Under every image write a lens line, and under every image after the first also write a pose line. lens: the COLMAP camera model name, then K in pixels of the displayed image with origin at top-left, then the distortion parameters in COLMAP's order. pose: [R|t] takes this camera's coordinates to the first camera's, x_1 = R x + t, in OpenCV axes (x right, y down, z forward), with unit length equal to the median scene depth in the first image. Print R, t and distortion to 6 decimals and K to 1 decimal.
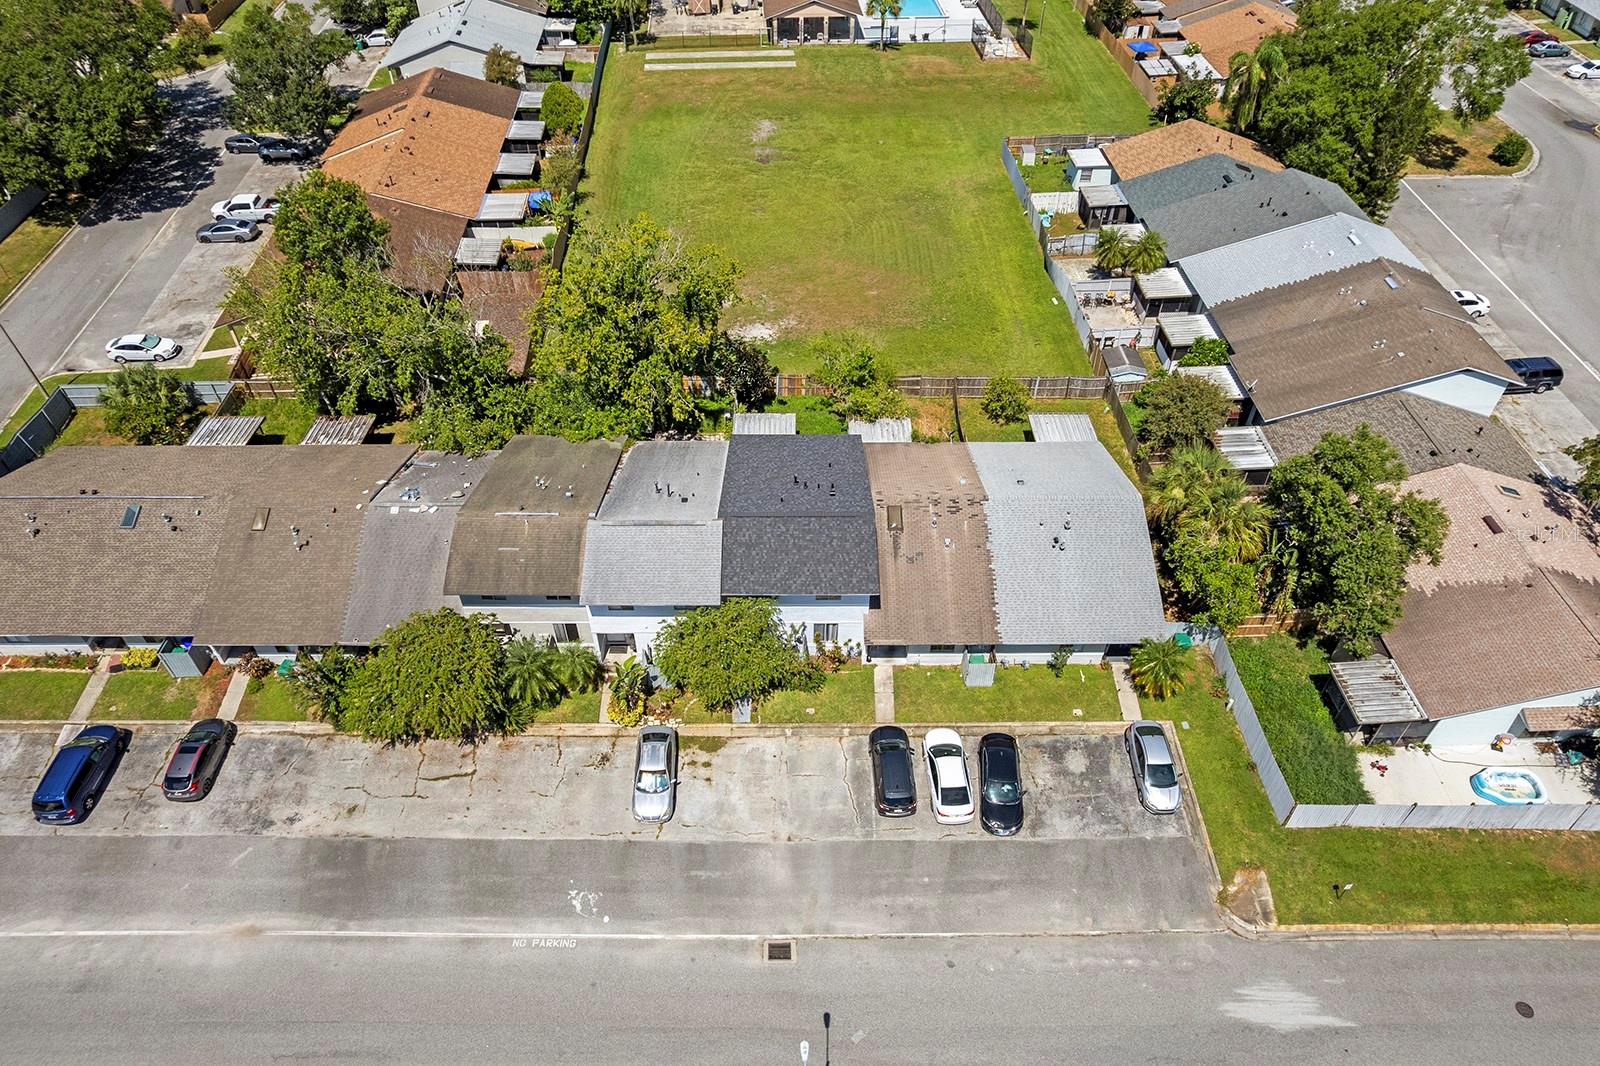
lens RADIAL K [[1103.1, 0, 823.4], [0, 1103.1, 569.3], [0, 0, 1]] dist [-0.046992, 0.000904]
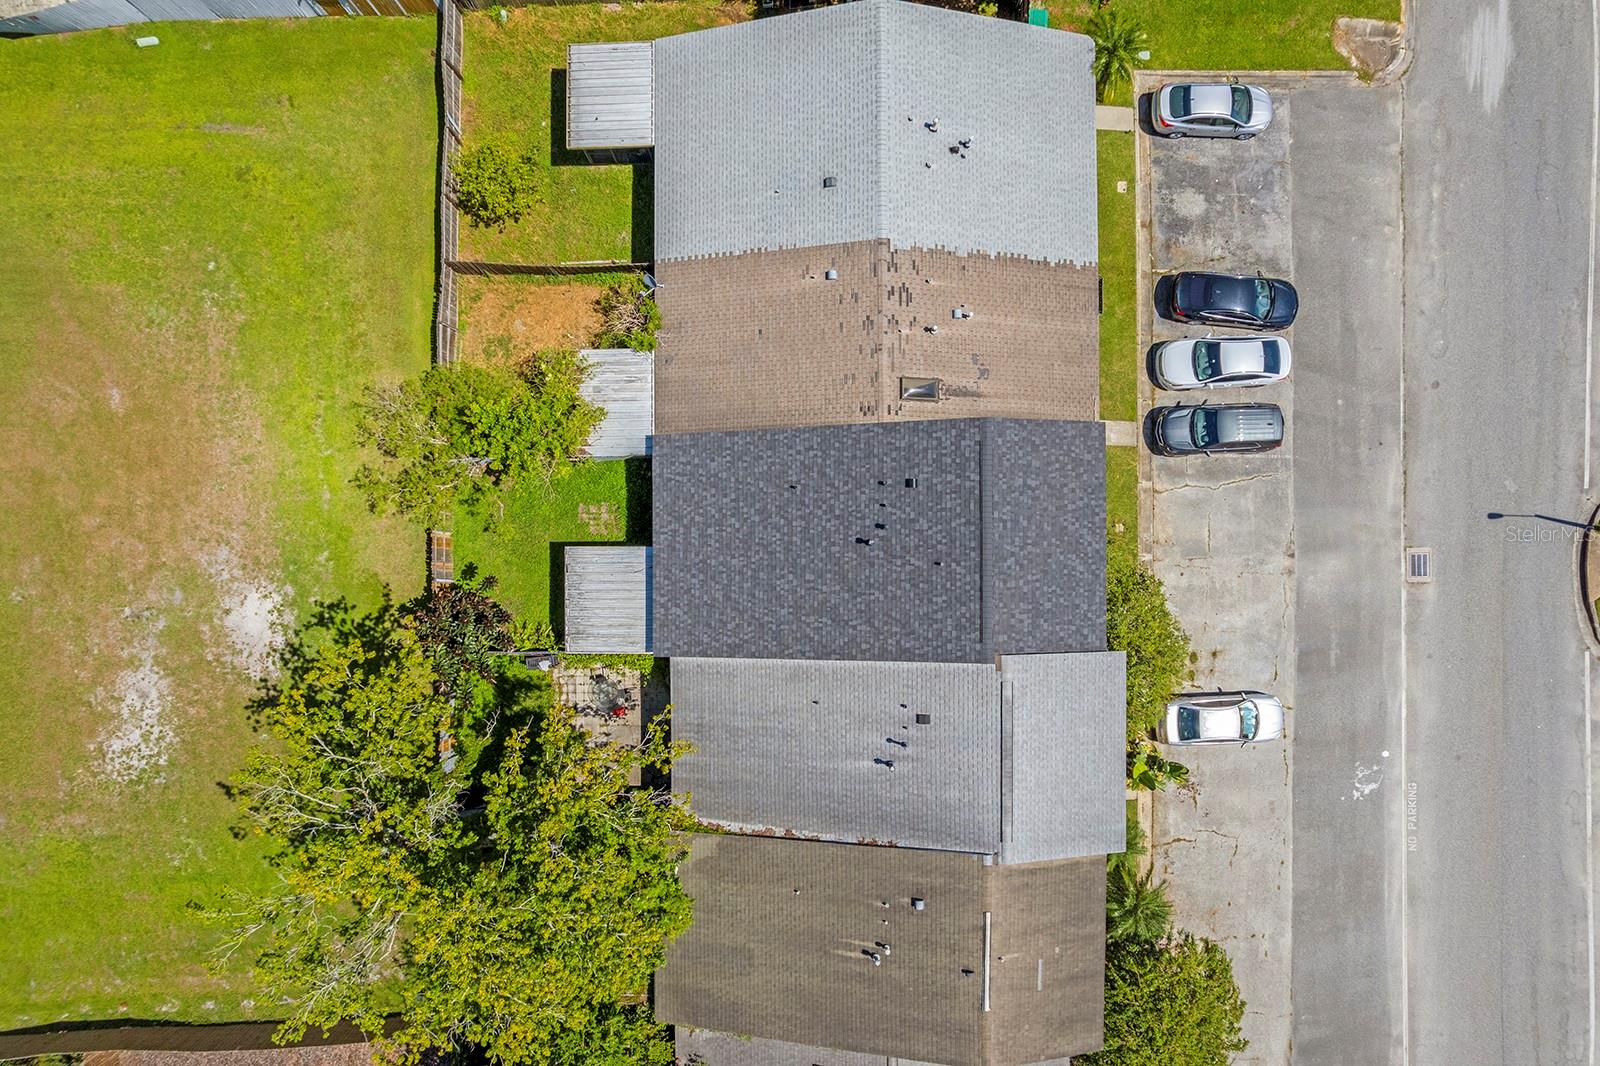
lens RADIAL K [[1095.2, 0, 780.6], [0, 1095.2, 557.0], [0, 0, 1]] dist [-0.088869, 0.097696]
pose [[0.014834, -0.999890, -0.000516, -0.038221], [0.686000, 0.009802, 0.727535, -0.654392], [-0.727450, -0.011146, 0.686070, 0.717978]]
